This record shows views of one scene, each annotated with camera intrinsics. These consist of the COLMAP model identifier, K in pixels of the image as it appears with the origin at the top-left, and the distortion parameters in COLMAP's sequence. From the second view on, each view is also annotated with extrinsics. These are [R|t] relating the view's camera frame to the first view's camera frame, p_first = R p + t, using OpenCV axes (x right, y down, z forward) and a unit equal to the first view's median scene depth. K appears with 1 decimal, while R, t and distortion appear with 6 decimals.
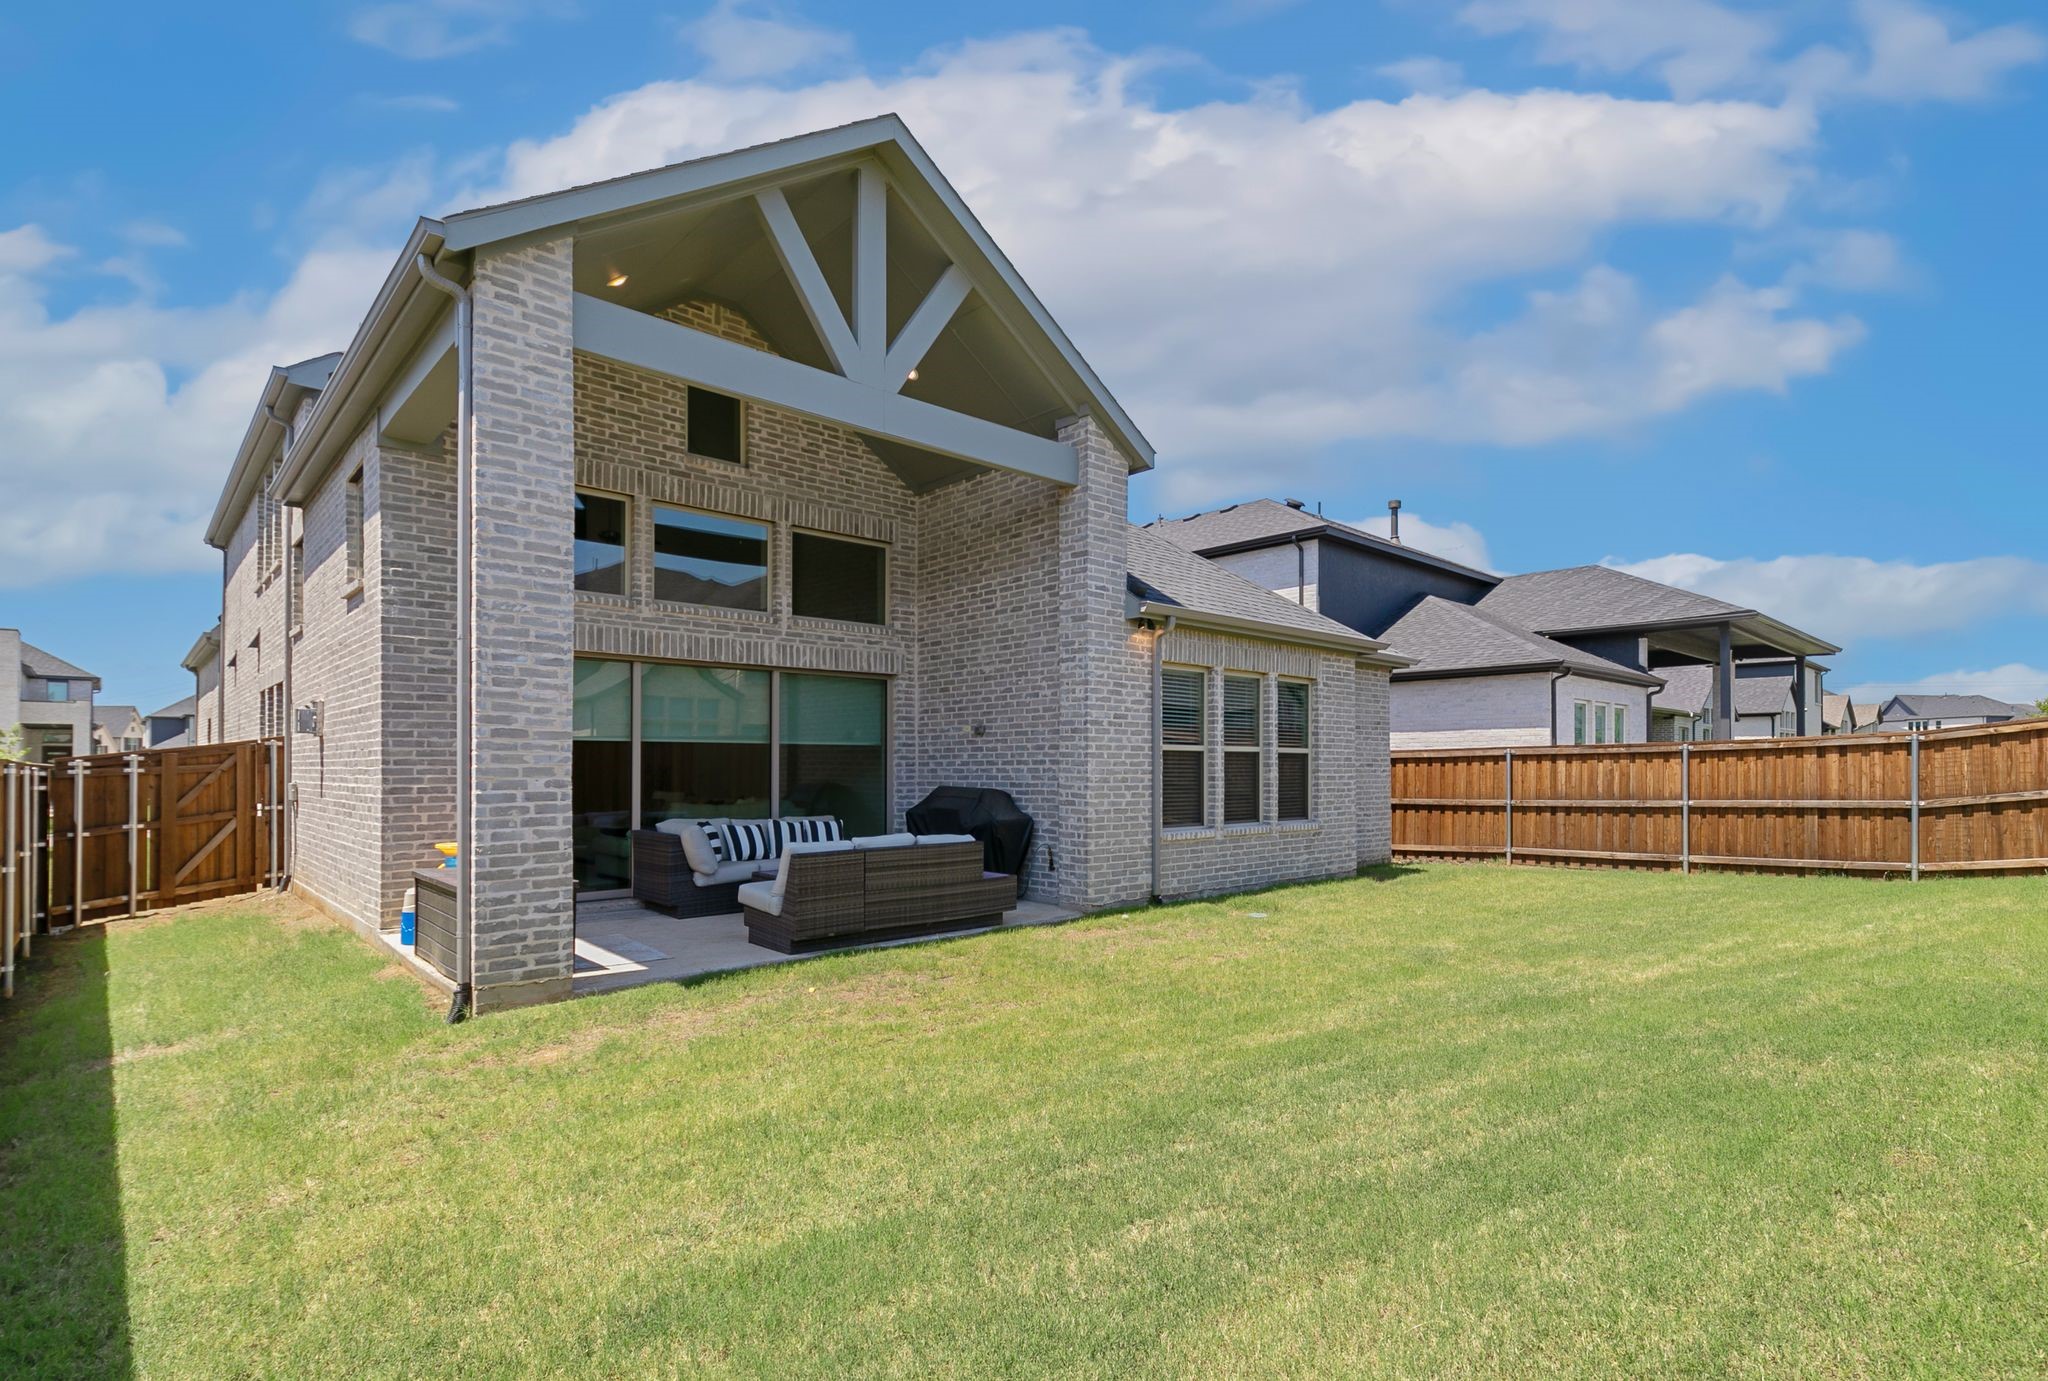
lens RADIAL K [[989.5, 0, 1025.4], [0, 989.5, 754.0], [0, 0, 1]] dist [-0.000645, -0.000075]
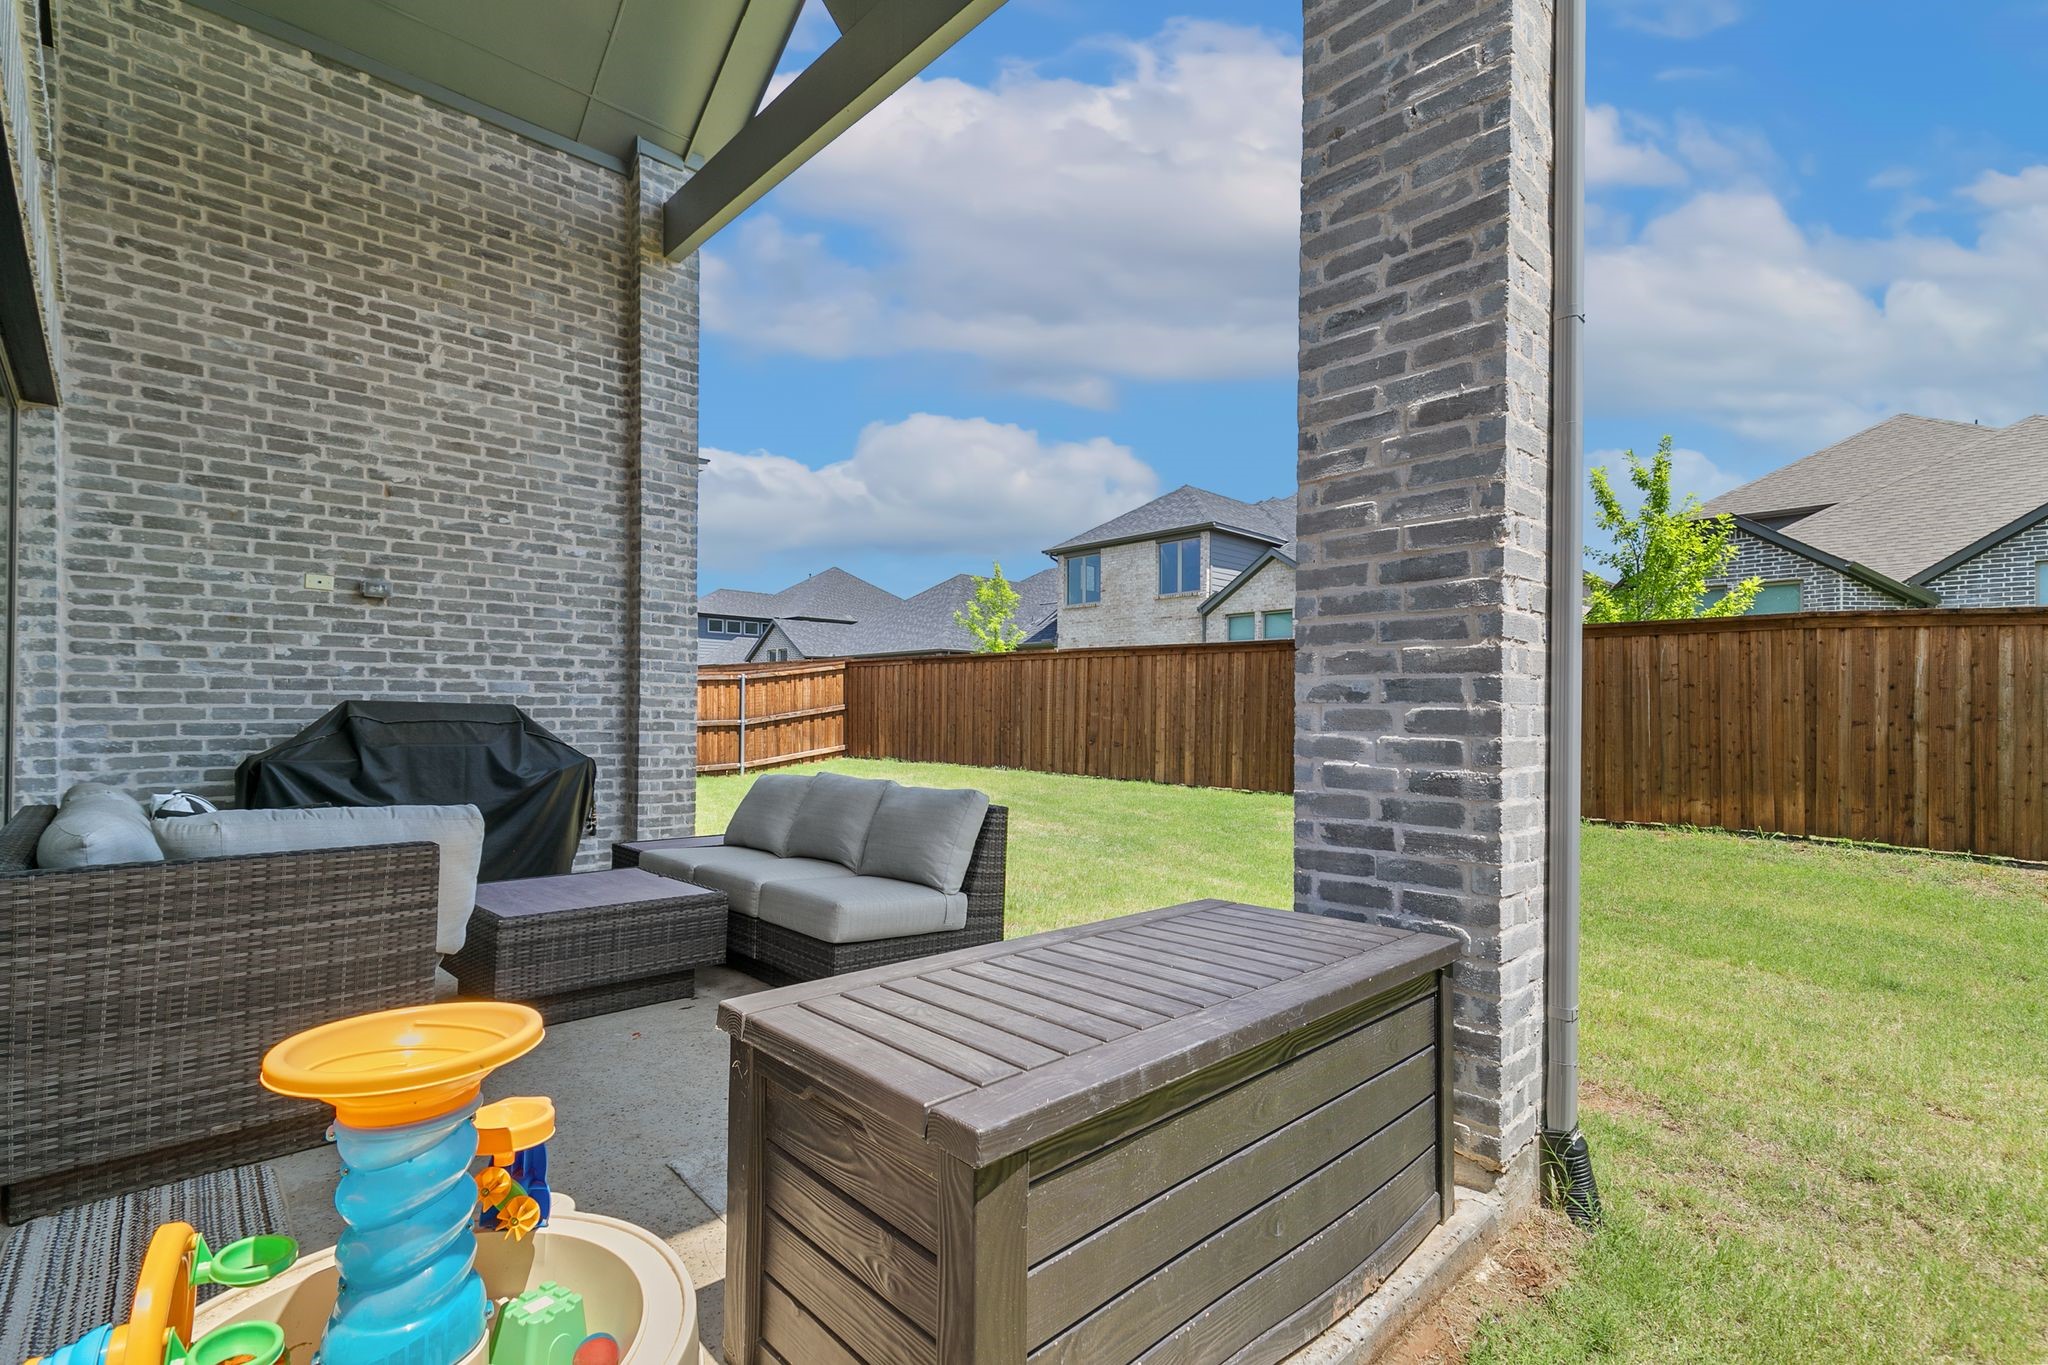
lens RADIAL K [[923.7, 0, 1025.3], [0, 923.7, 700.8], [0, 0, 1]] dist [0.010019, -0.005178]
pose [[-0.024295, 0.011172, 0.999642, -0.520375], [-0.017043, 0.999788, -0.011587, 0.031024], [-0.999560, -0.017318, -0.024099, 0.681659]]
